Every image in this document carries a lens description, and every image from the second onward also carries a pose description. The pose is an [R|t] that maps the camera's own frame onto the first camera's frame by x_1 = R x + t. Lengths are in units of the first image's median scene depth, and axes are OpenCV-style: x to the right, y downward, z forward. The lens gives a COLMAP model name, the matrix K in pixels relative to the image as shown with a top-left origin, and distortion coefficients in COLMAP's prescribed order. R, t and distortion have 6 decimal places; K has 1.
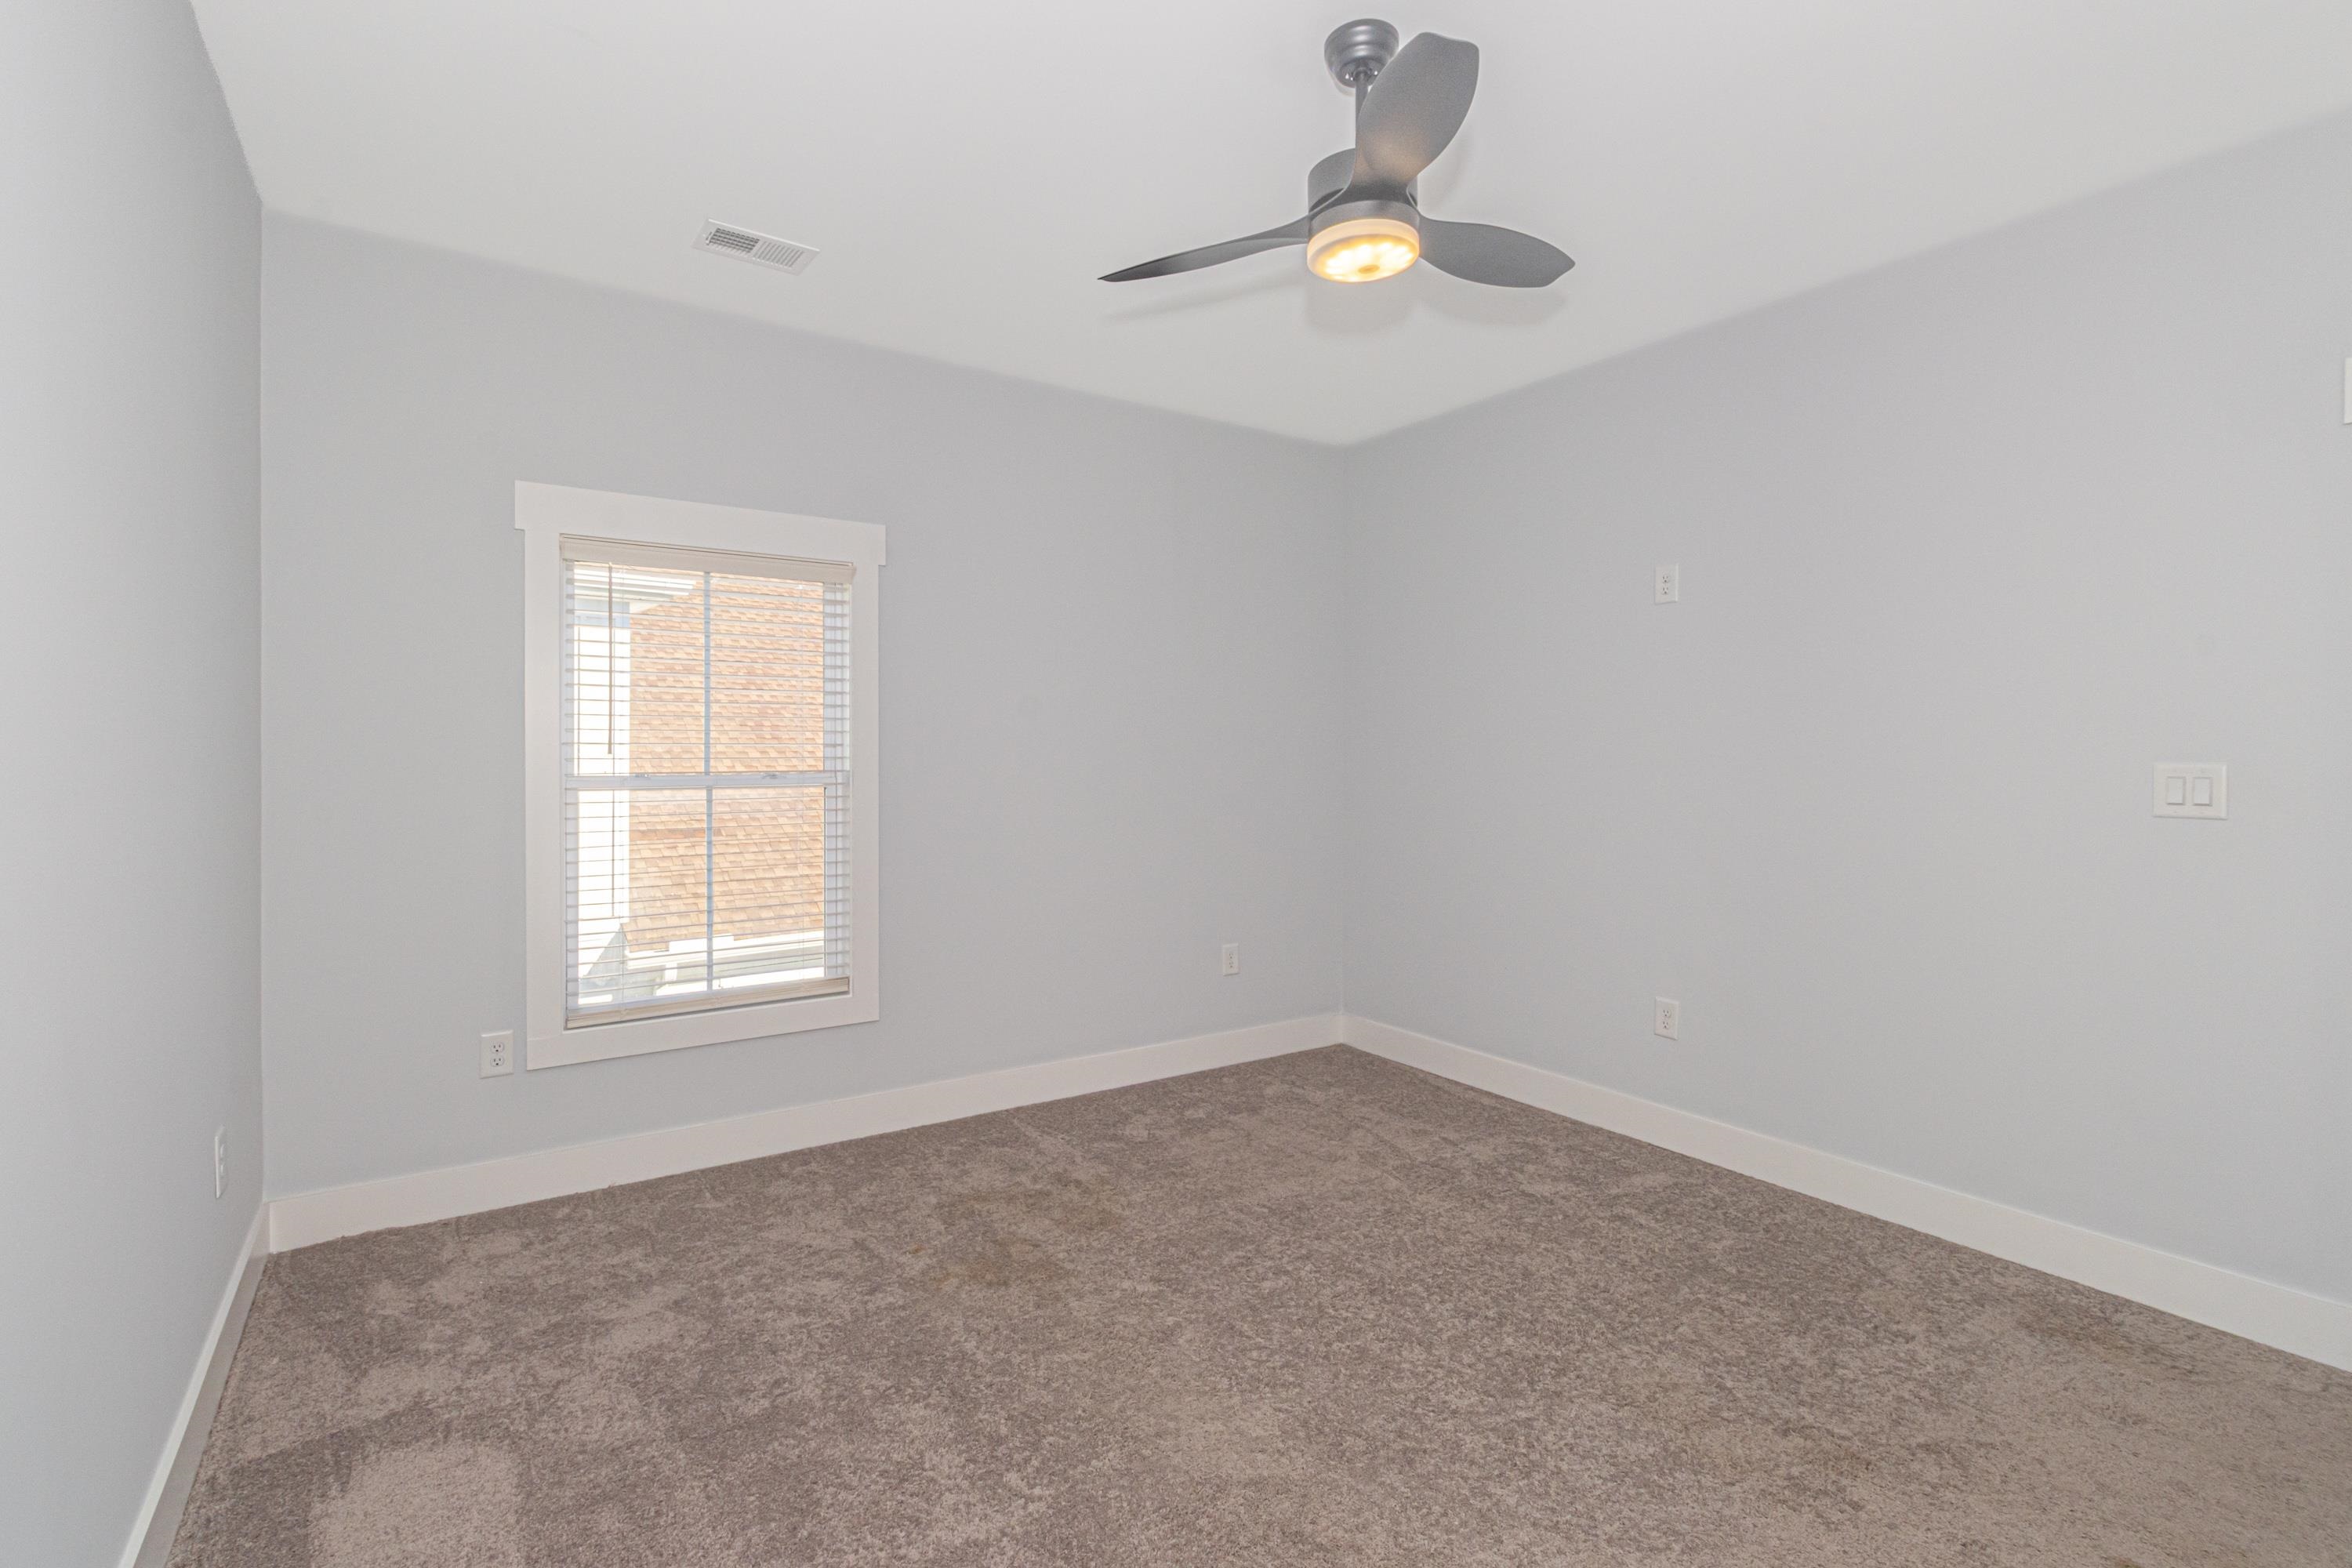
lens RADIAL K [[1084.0, 0, 1160.2], [0, 1084.0, 767.2], [0, 0, 1]] dist [0.007214, 0.000300]
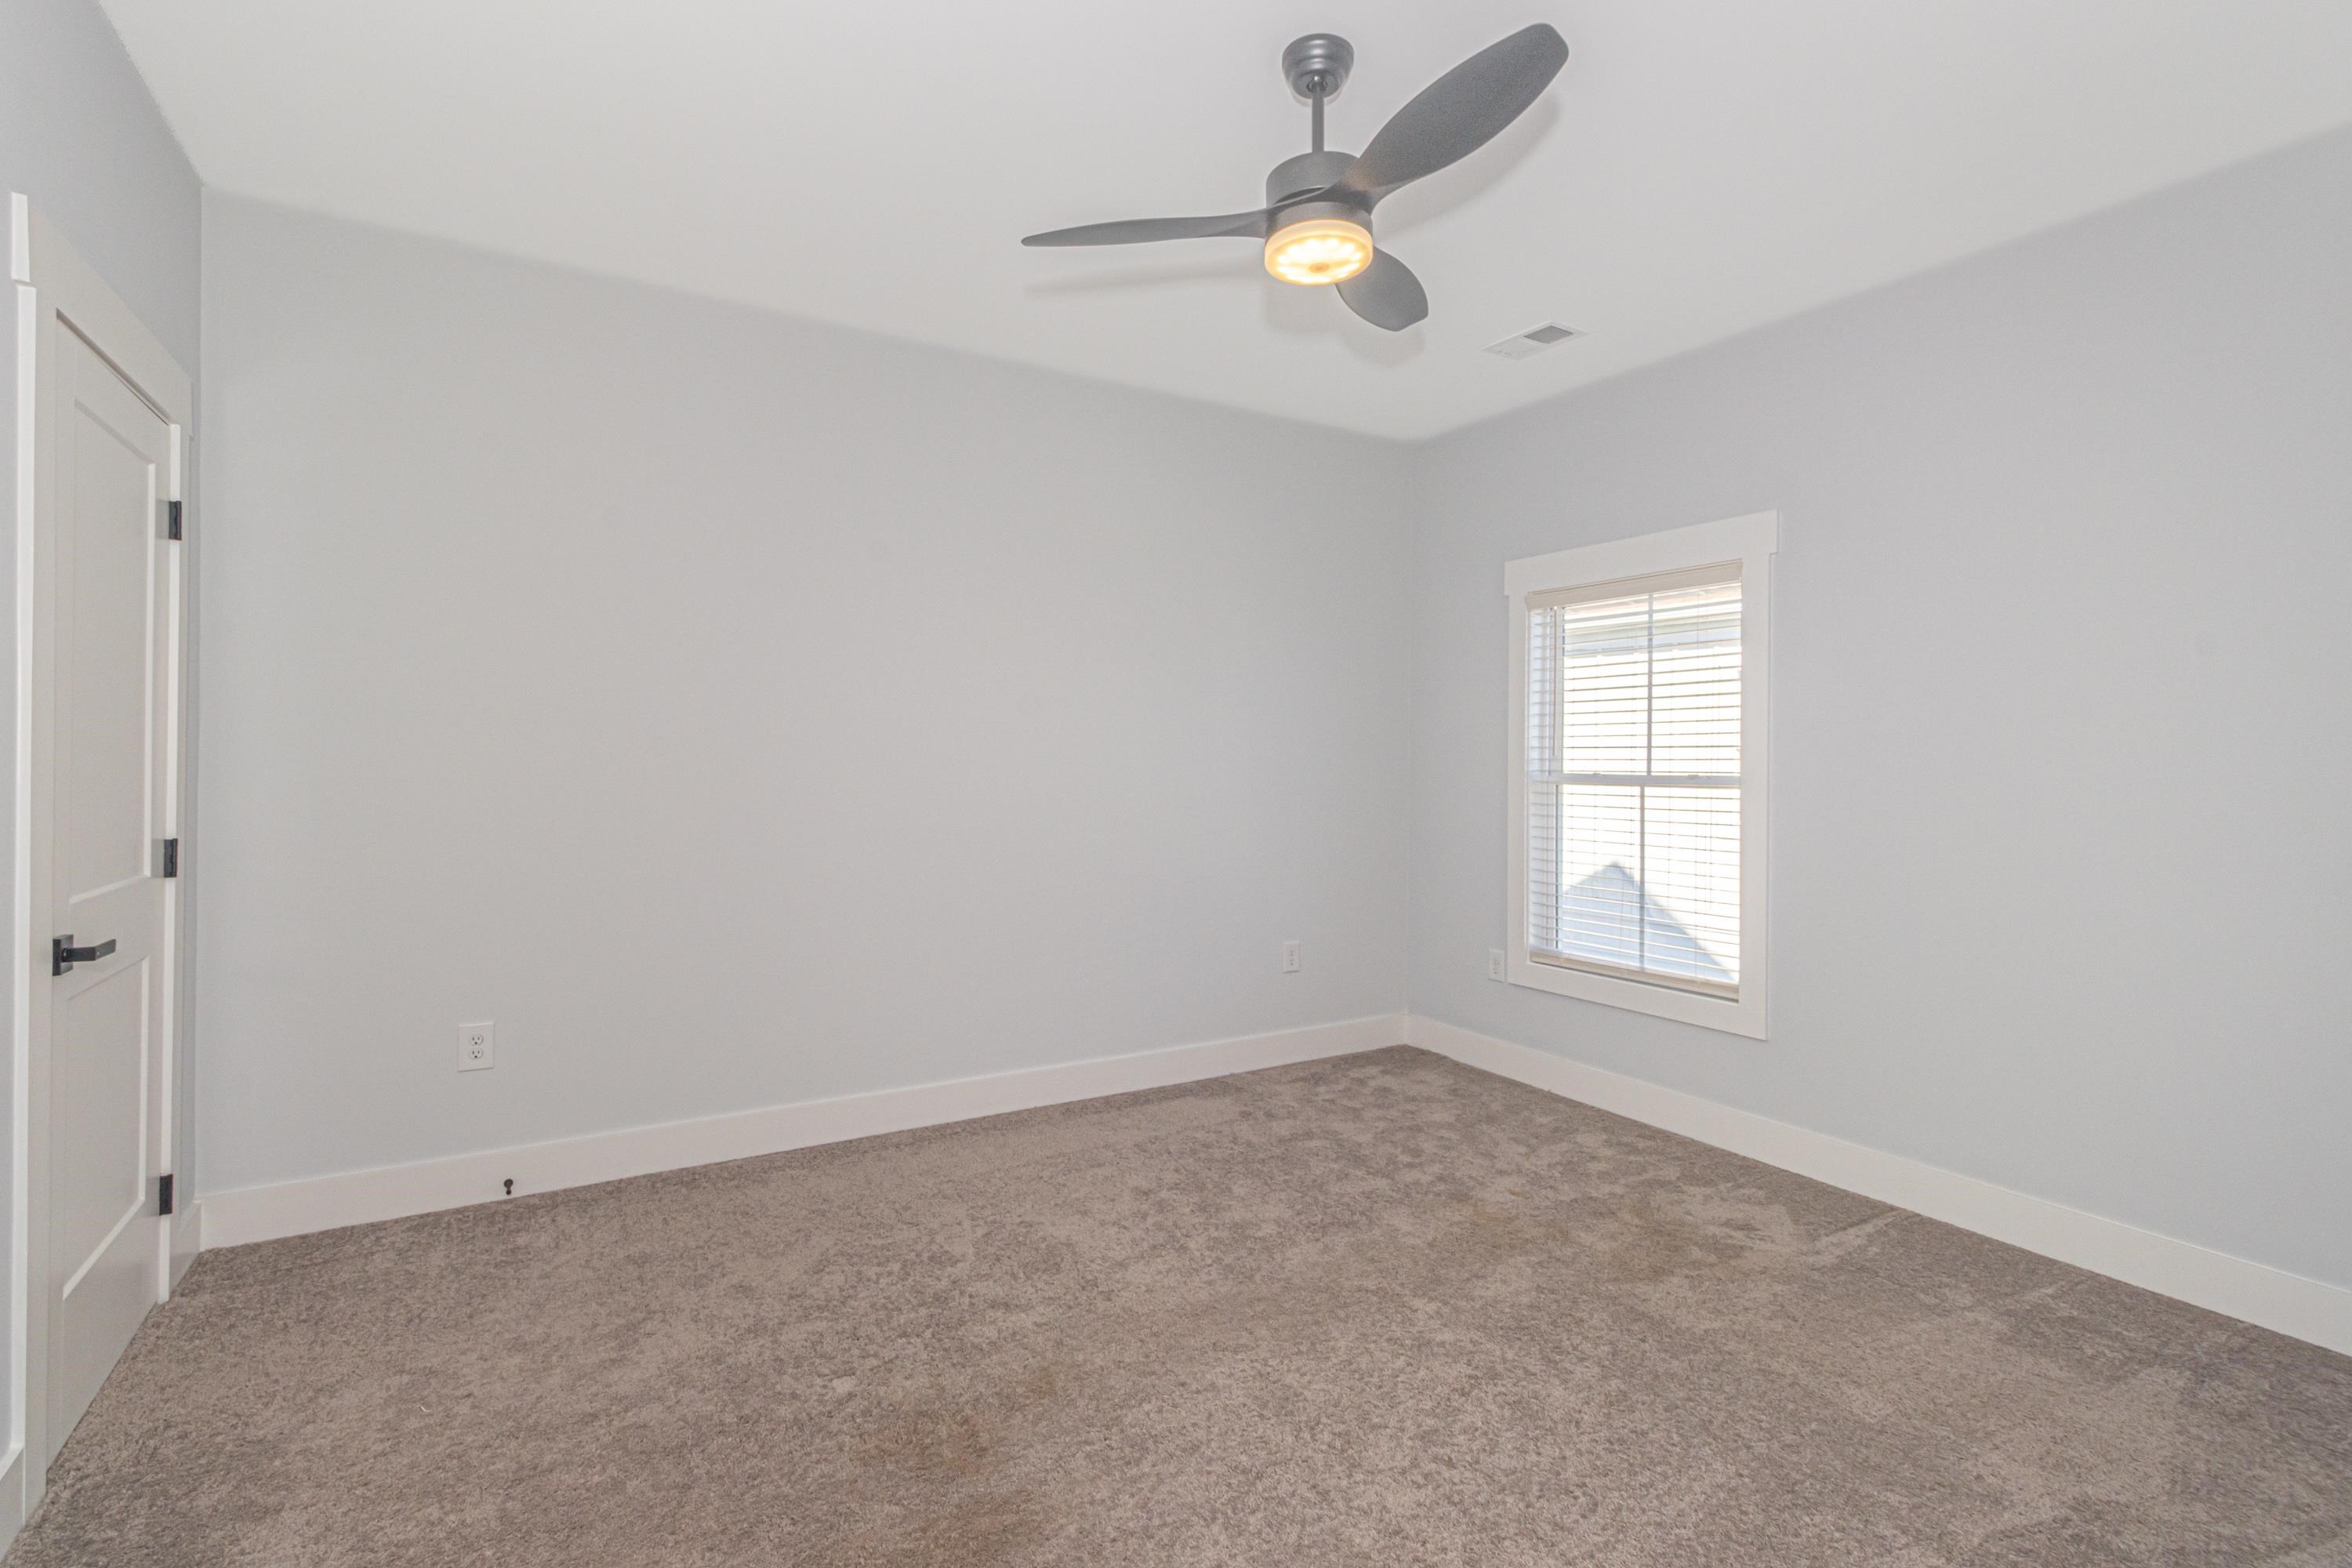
lens RADIAL K [[1084.0, 0, 1160.2], [0, 1084.0, 767.2], [0, 0, 1]] dist [0.007214, 0.000300]
pose [[-0.049578, 0.004267, -0.998761, 0.952390], [-0.027951, 0.999593, 0.005658, 0.009669], [0.998379, 0.028197, -0.049439, 0.709887]]
